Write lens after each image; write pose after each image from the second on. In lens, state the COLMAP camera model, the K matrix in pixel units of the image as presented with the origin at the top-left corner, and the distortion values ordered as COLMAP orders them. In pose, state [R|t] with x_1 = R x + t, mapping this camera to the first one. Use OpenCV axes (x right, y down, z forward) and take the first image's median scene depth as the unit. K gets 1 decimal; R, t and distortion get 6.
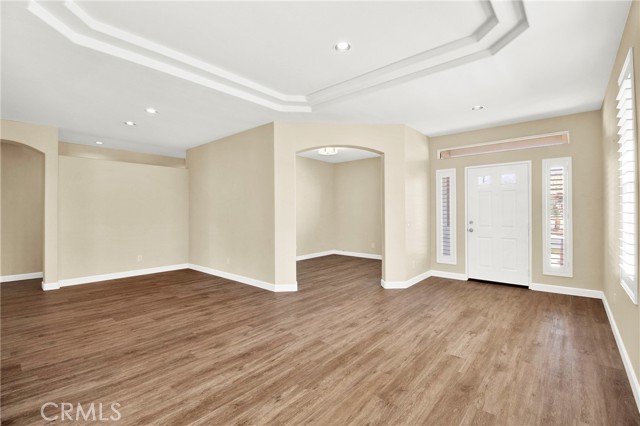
lens RADIAL K [[288.0, 0, 323.7], [0, 288.0, 210.3], [0, 0, 1]] dist [0.006901, -0.008832]
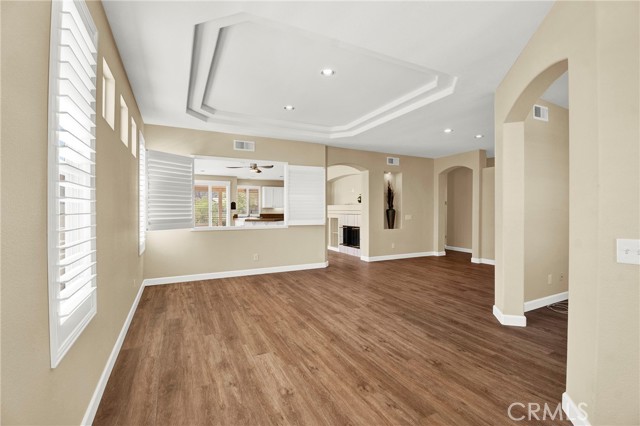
lens RADIAL K [[288.0, 0, 320.3], [0, 288.0, 211.6], [0, 0, 1]] dist [0.006901, -0.008832]
pose [[-0.390198, 0.009110, -0.920686, 1.133238], [-0.001373, 0.999944, 0.010476, 0.002745], [0.920730, 0.005352, -0.390163, 1.377750]]
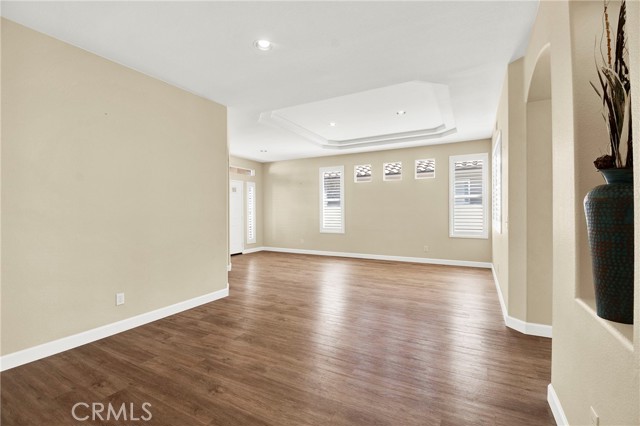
lens RADIAL K [[288.0, 0, 318.1], [0, 288.0, 217.3], [0, 0, 1]] dist [0.006901, -0.008832]
pose [[-0.209702, -0.009305, 0.977721, -1.735698], [0.010627, 0.999874, 0.011795, 0.049514], [-0.977708, 0.012863, -0.209576, 1.433290]]
